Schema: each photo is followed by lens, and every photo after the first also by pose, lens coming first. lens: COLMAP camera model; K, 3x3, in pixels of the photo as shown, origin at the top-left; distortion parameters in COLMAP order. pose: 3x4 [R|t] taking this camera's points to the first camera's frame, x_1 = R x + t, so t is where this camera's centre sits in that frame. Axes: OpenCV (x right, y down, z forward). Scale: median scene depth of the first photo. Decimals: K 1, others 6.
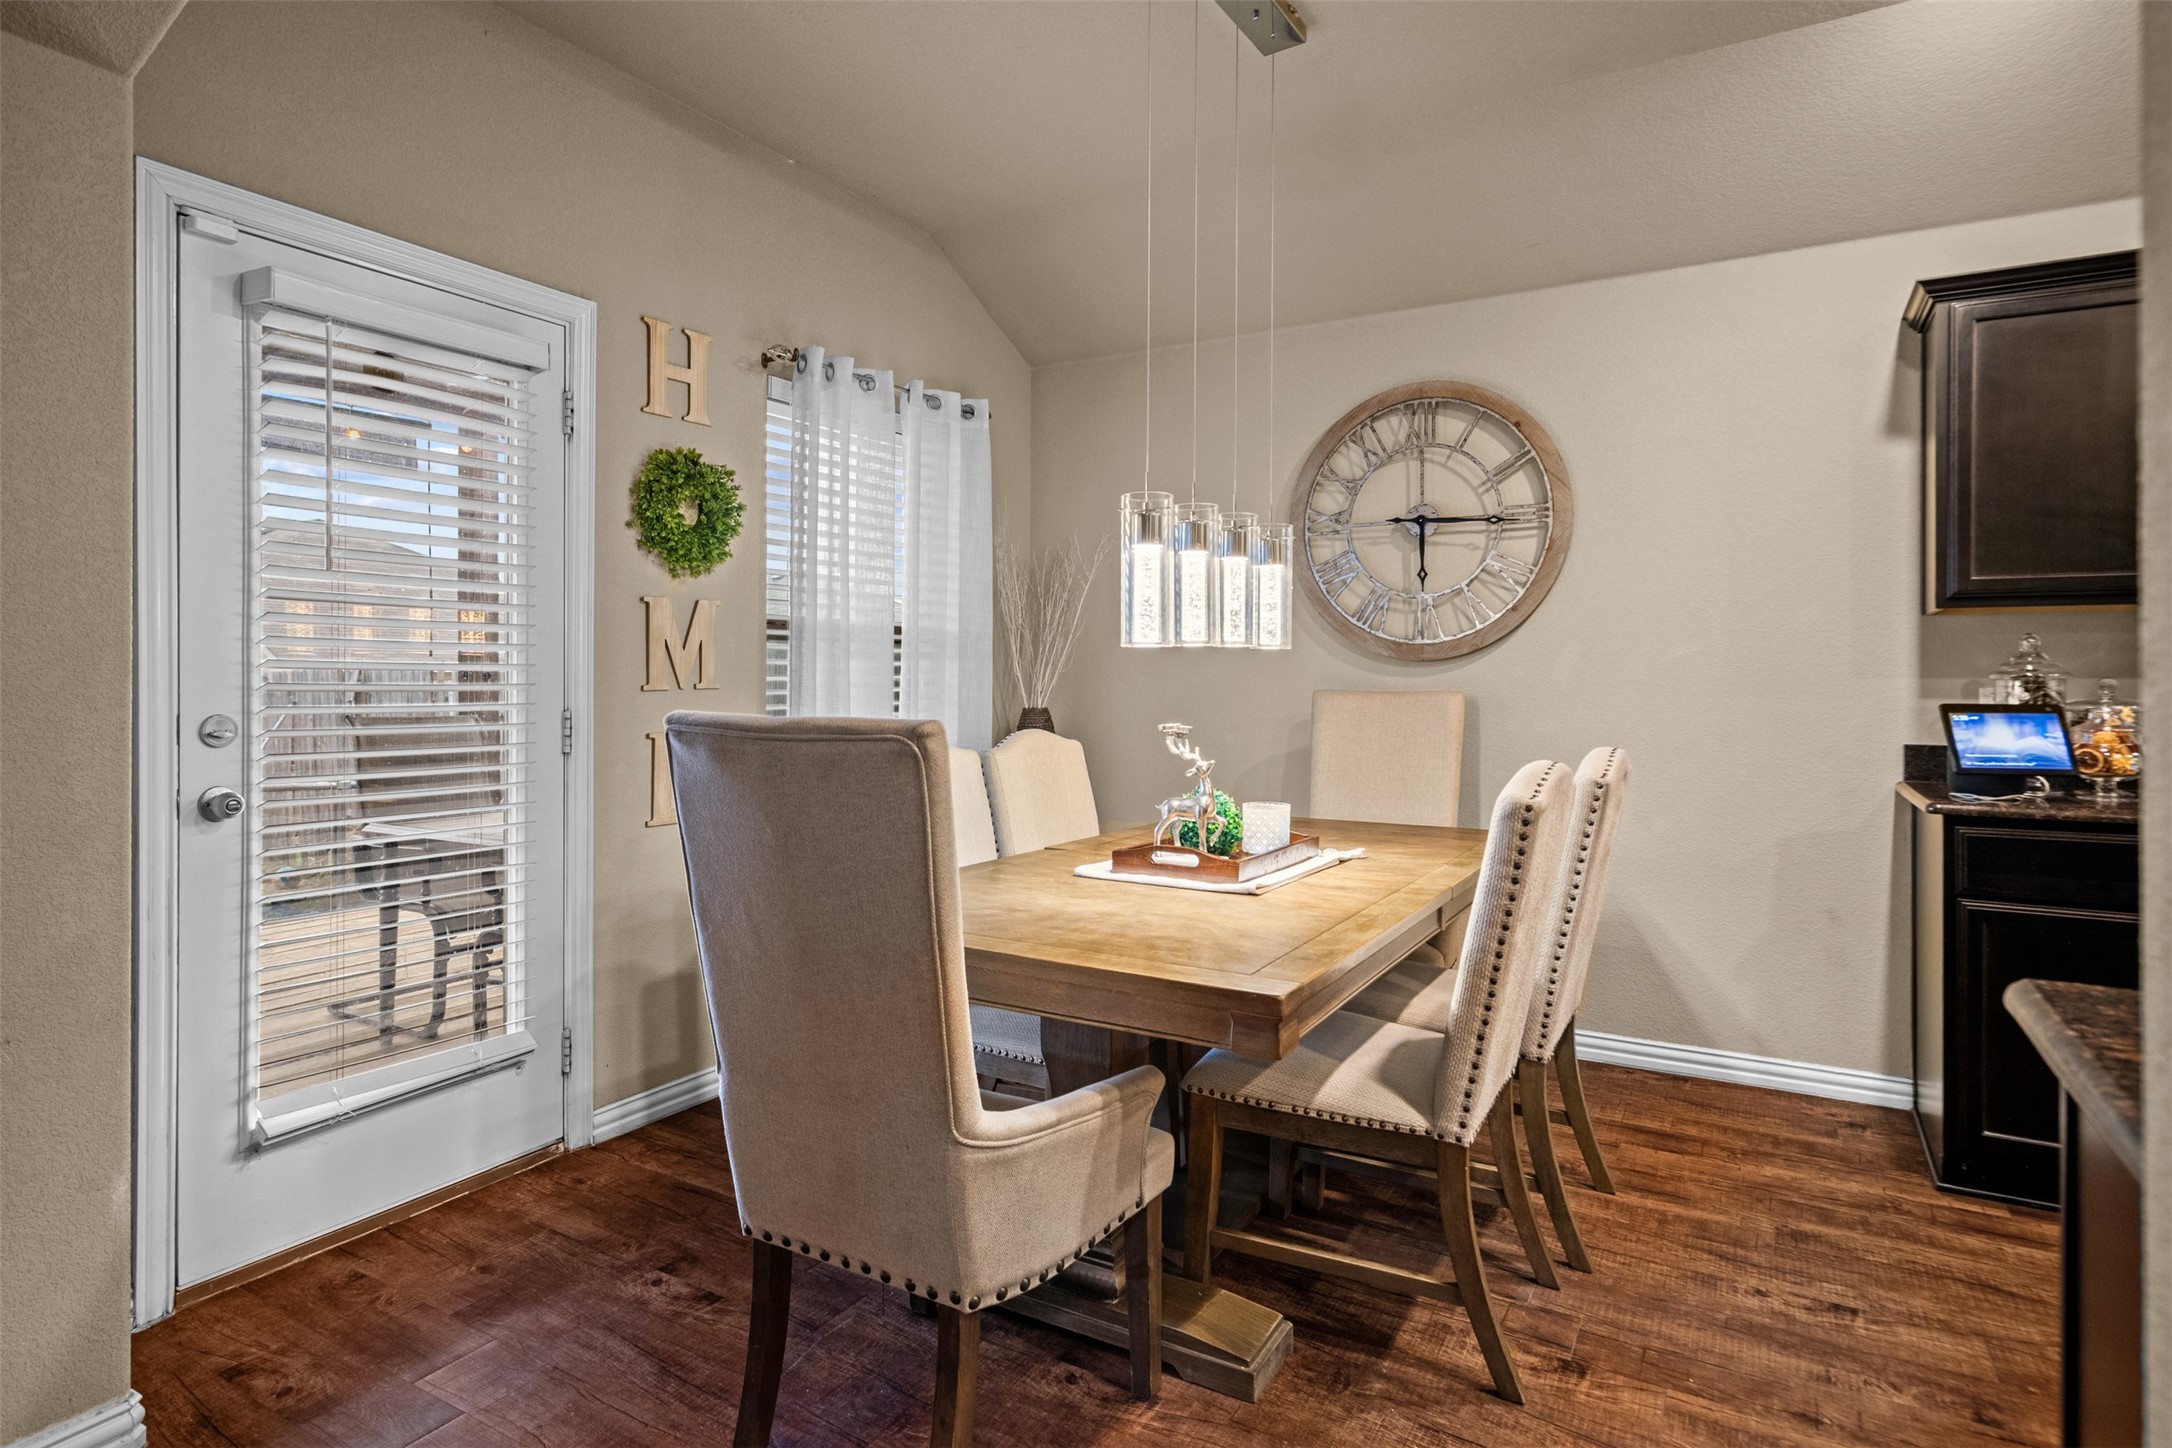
lens RADIAL K [[1140.4, 0, 1099.8], [0, 1140.4, 676.8], [0, 0, 1]] dist [-0.000720, -0.000103]
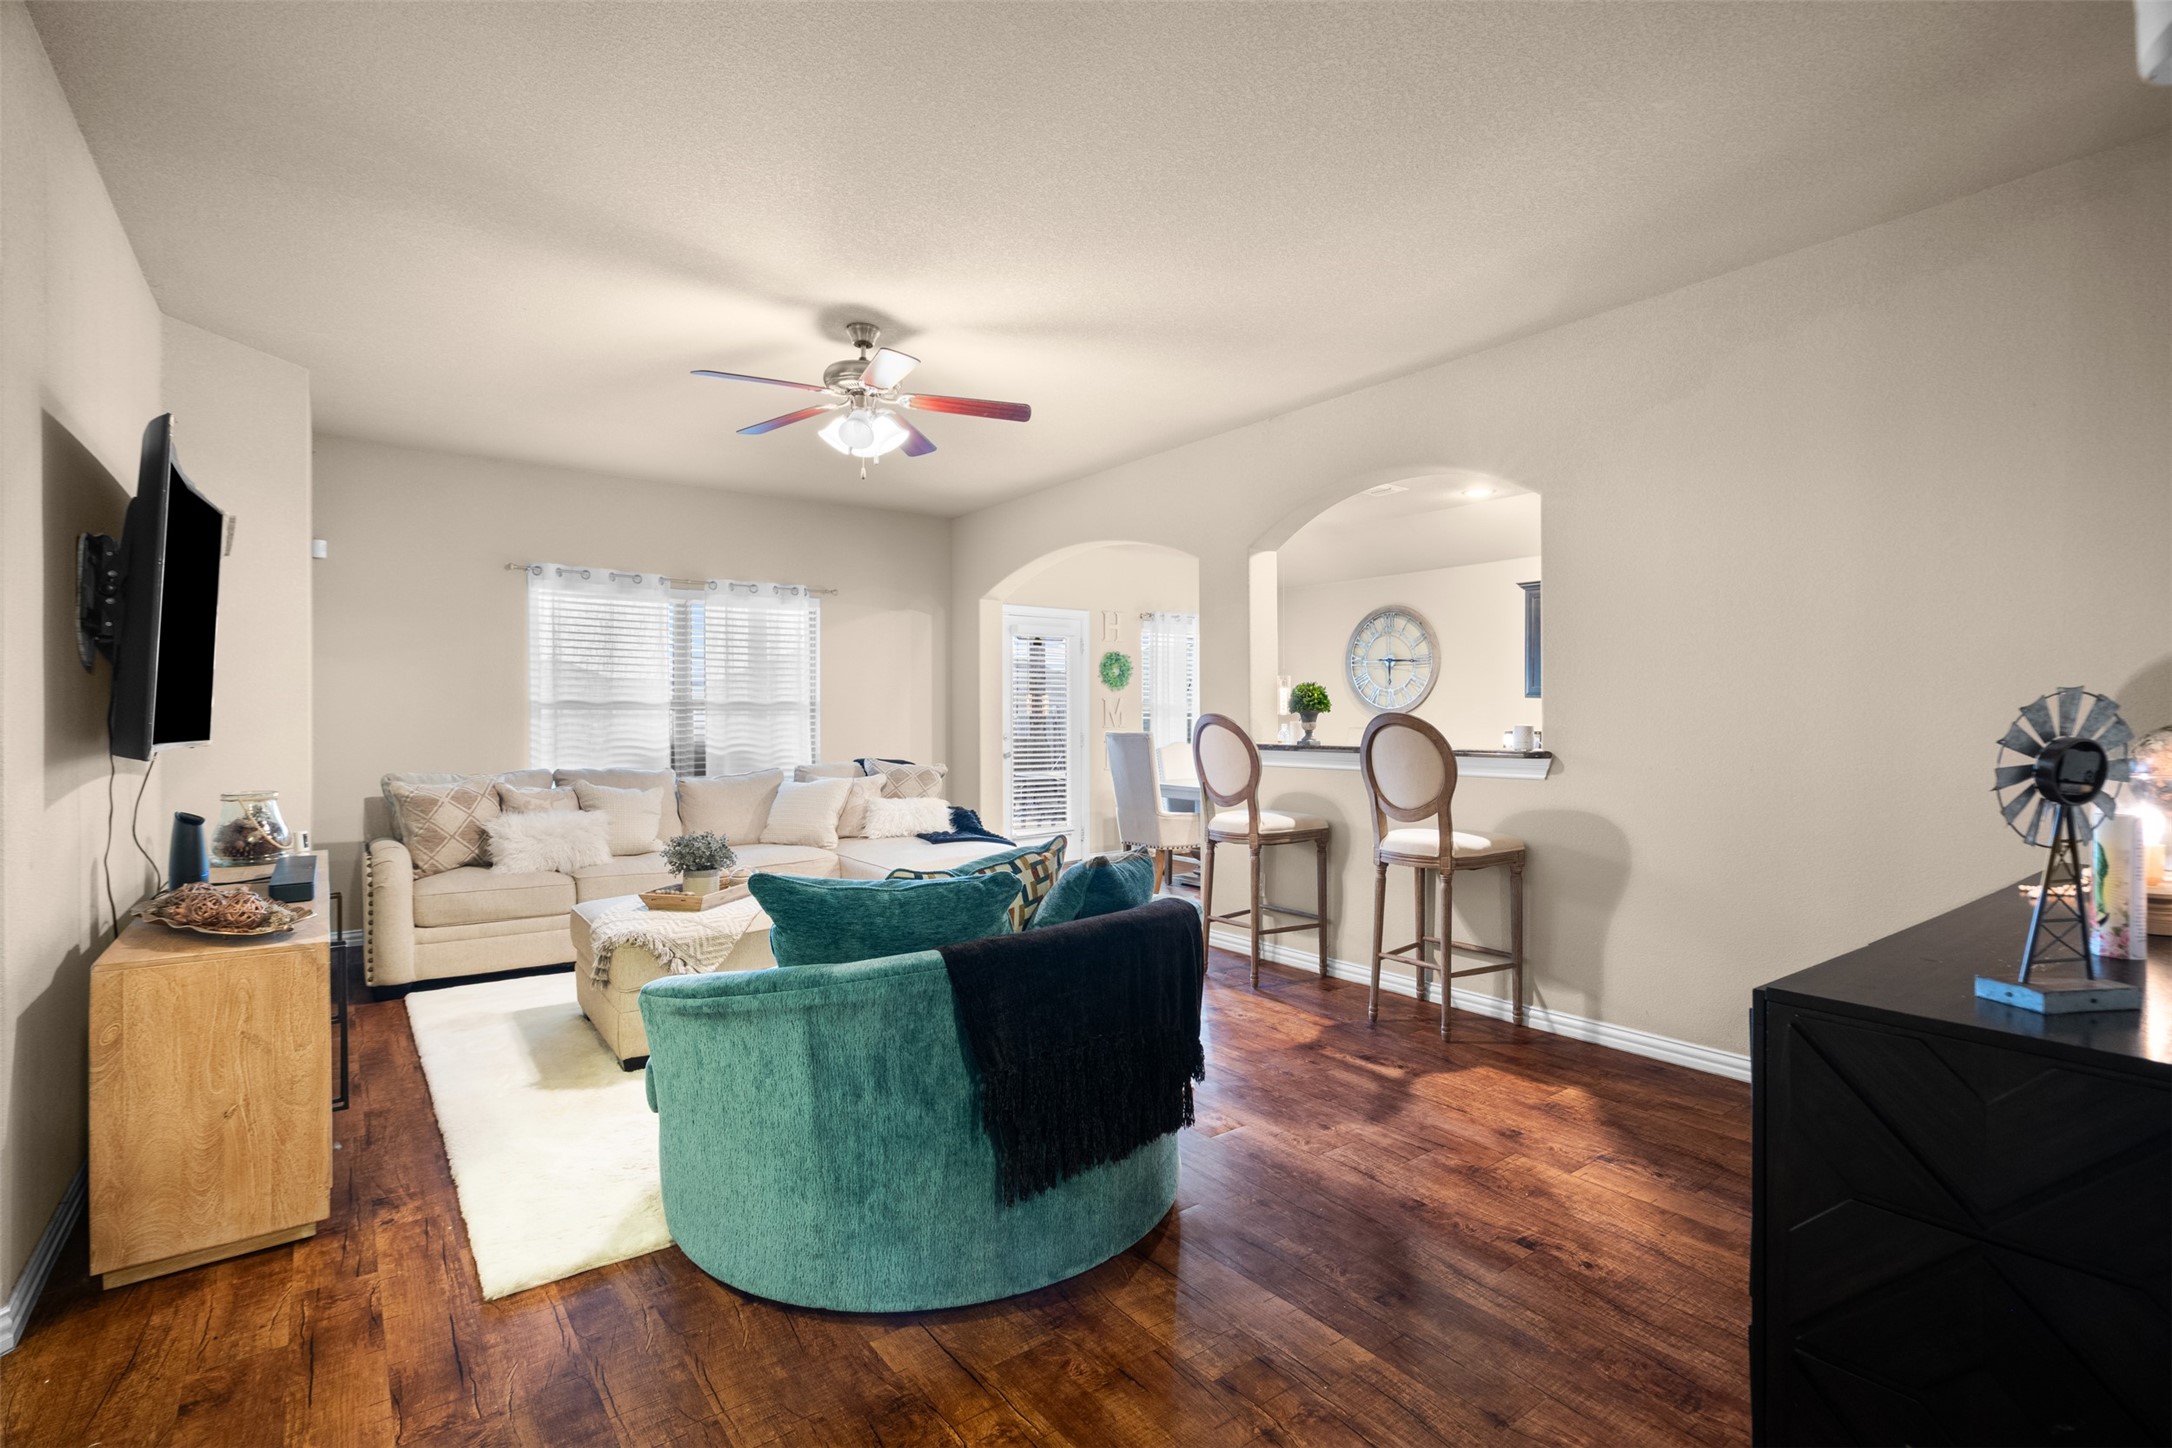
lens RADIAL K [[1018.1, 0, 1093.1], [0, 1018.1, 733.7], [0, 0, 1]] dist [-0.001919, 0.000447]
pose [[0.921710, 0.000531, -0.387878, 0.609921], [0.003555, 0.999945, 0.009817, 0.000005], [0.387862, -0.010427, 0.921658, -1.470784]]
